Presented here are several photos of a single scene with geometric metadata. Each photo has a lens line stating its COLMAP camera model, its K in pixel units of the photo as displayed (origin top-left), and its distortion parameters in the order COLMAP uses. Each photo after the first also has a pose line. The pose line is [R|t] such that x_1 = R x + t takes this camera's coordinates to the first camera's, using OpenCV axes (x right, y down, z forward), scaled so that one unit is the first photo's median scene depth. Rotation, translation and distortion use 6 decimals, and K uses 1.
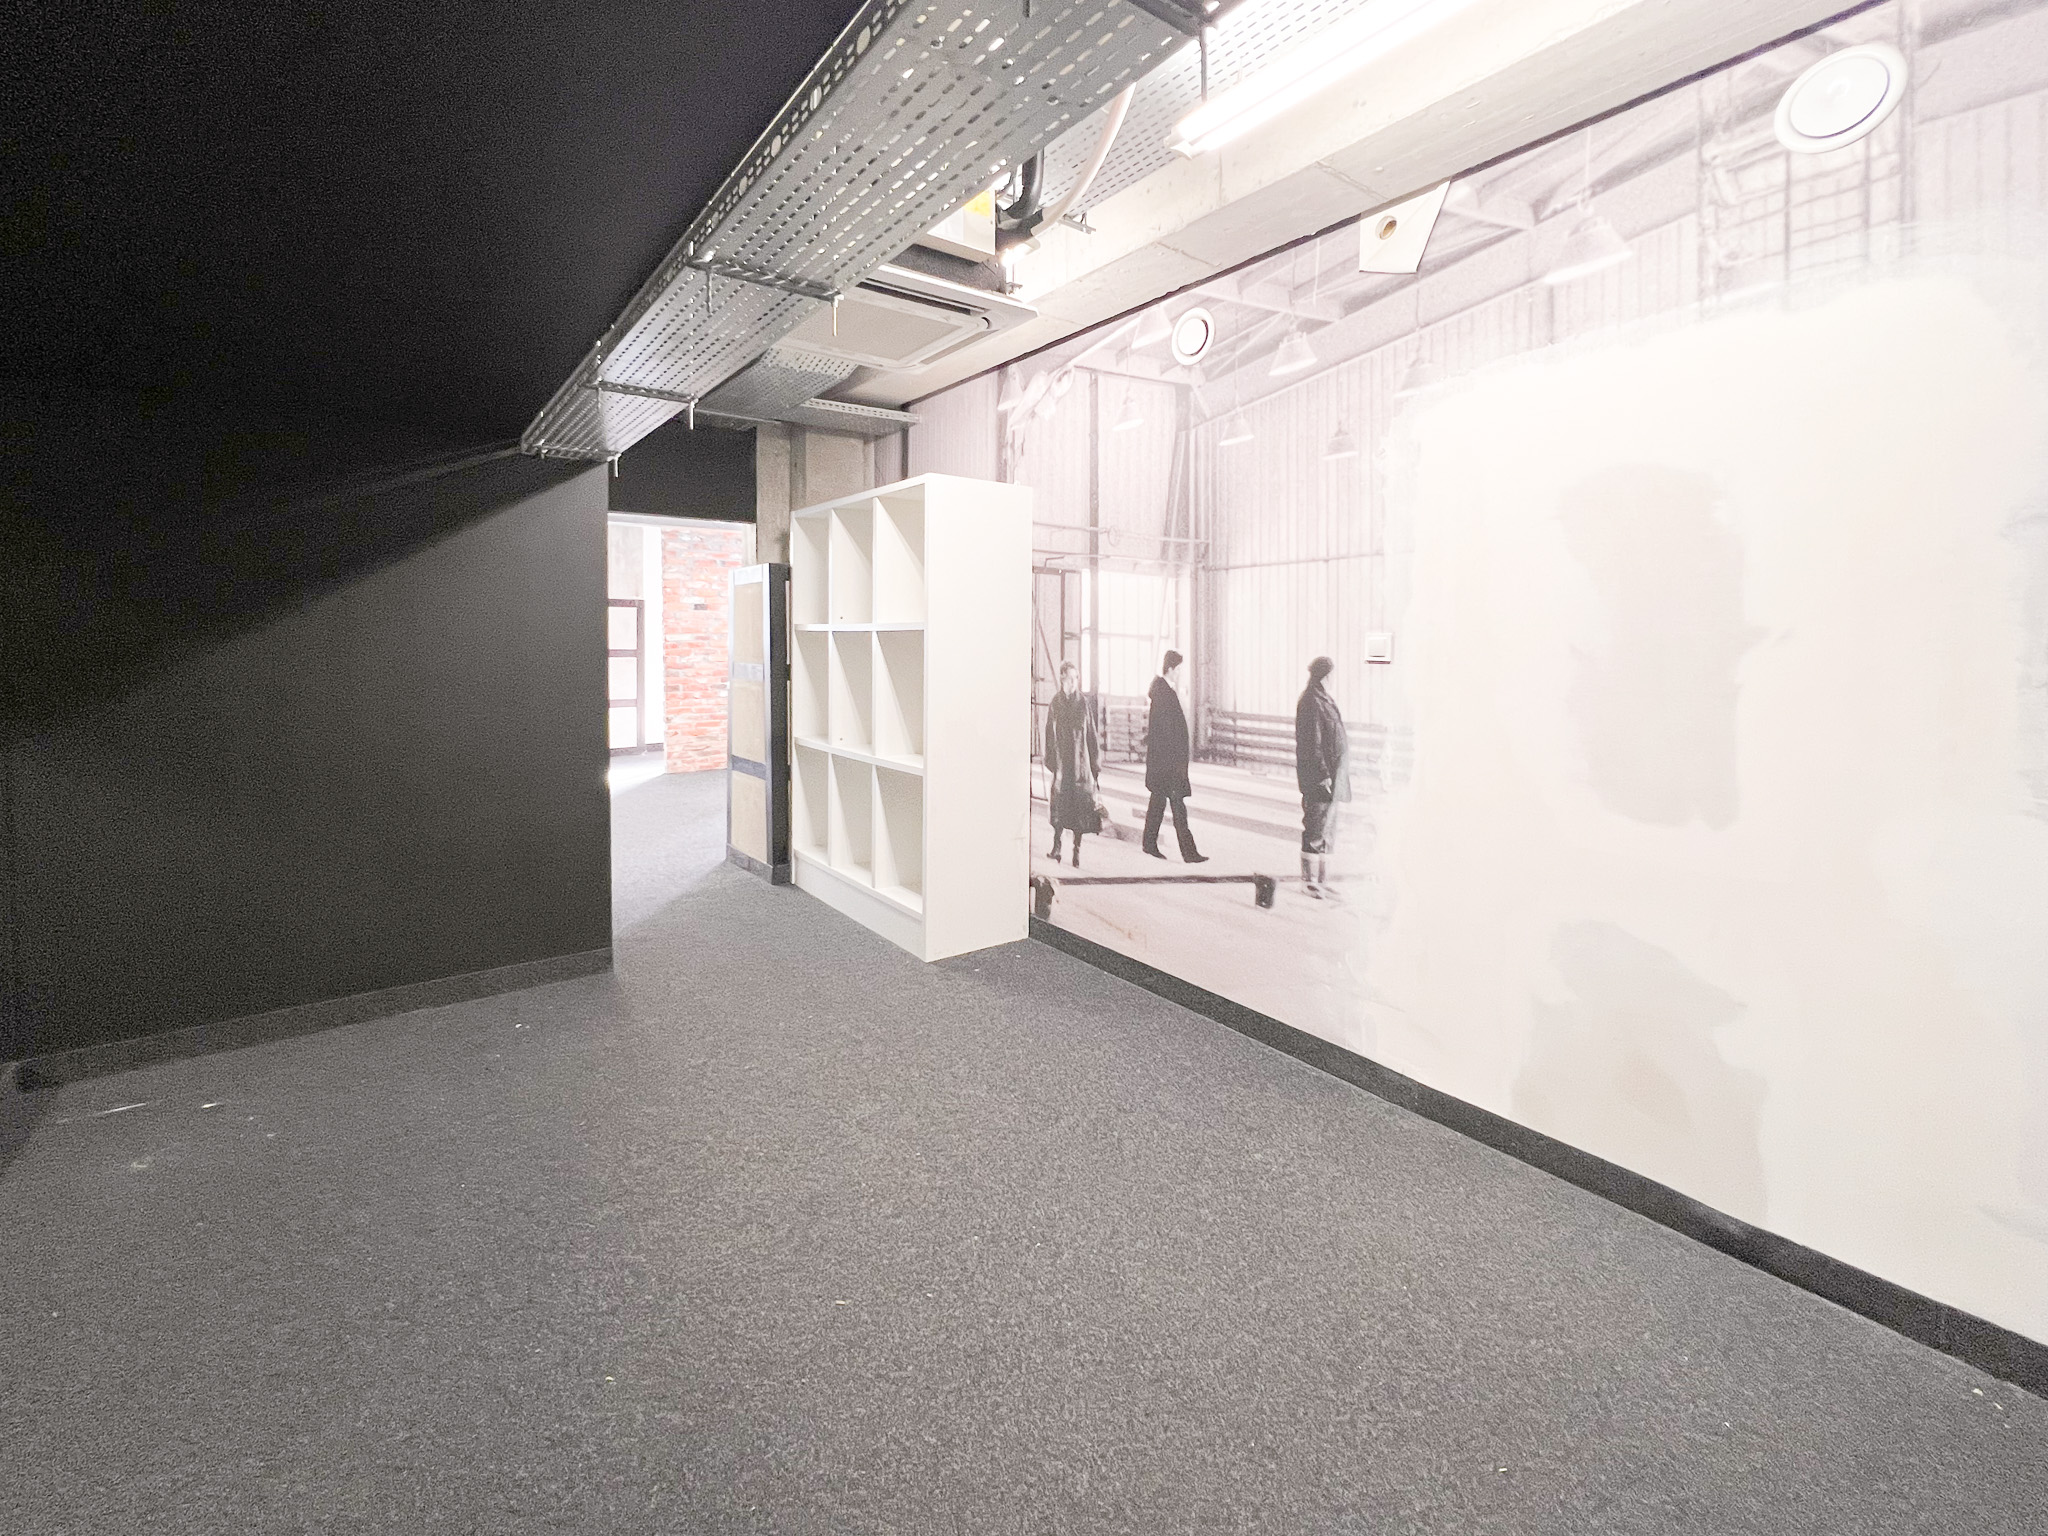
lens RADIAL K [[883.2, 0, 1024.7], [0, 883.2, 766.4], [0, 0, 1]] dist [-0.002595, -0.000079]
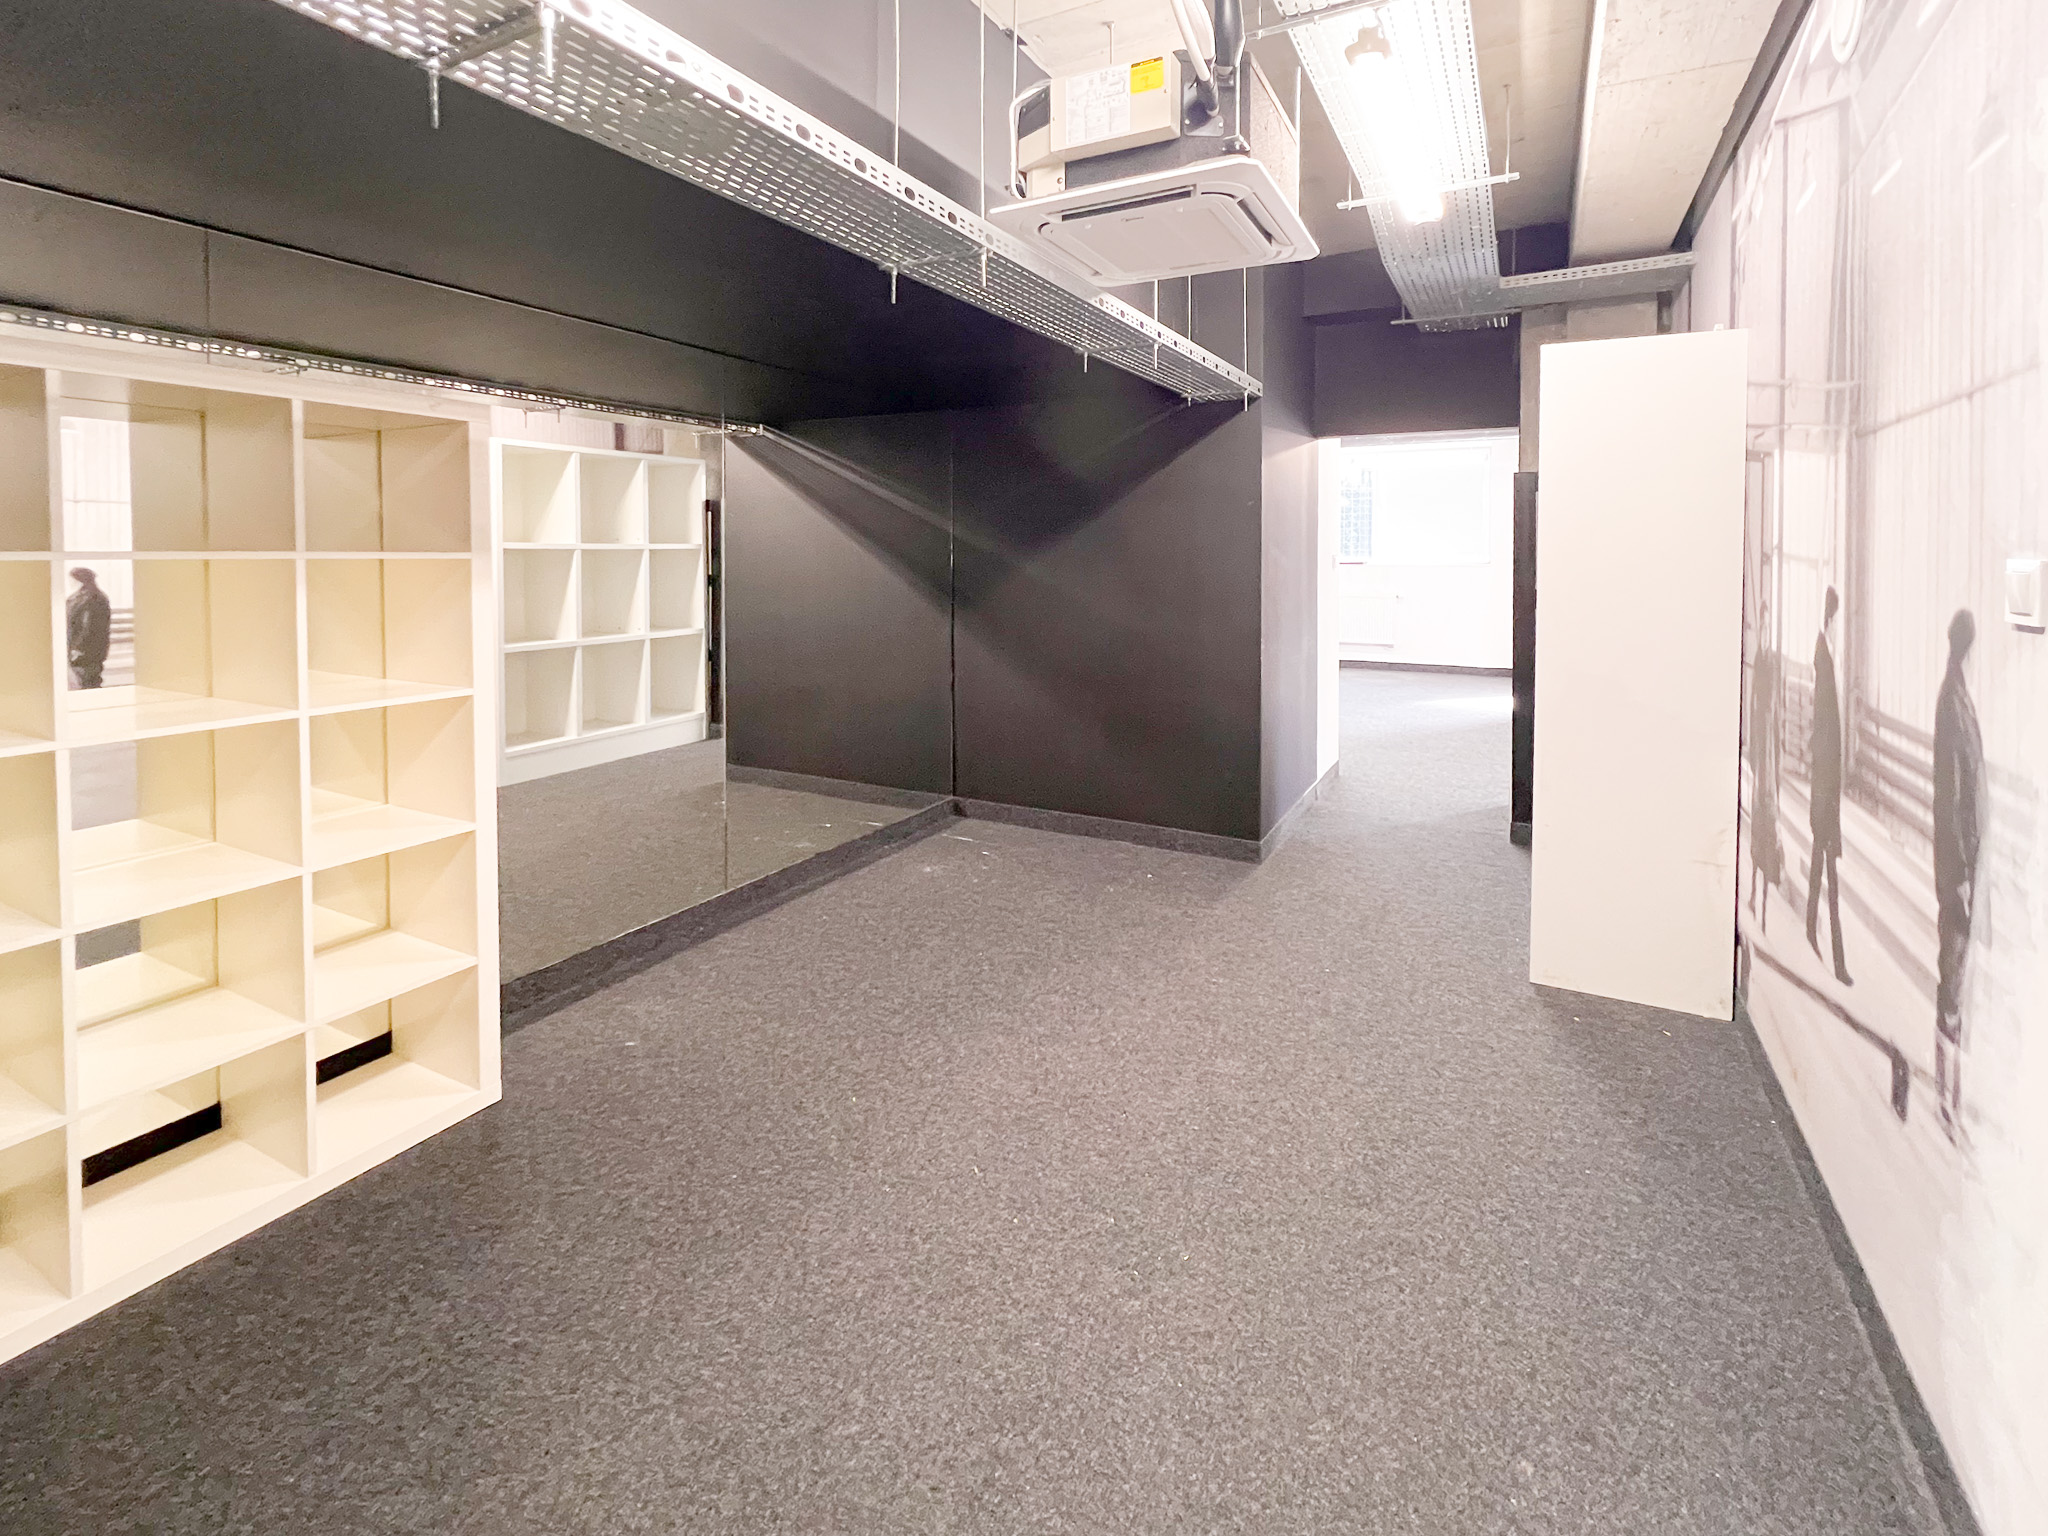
lens RADIAL K [[897.9, 0, 1077.7], [0, 897.9, 664.6], [0, 0, 1]] dist [-0.003066, 0.000016]
pose [[0.444113, 0.111318, -0.889029, 0.505060], [-0.131776, 0.989577, 0.058079, -0.058966], [0.886227, 0.091359, 0.454153, 0.367533]]
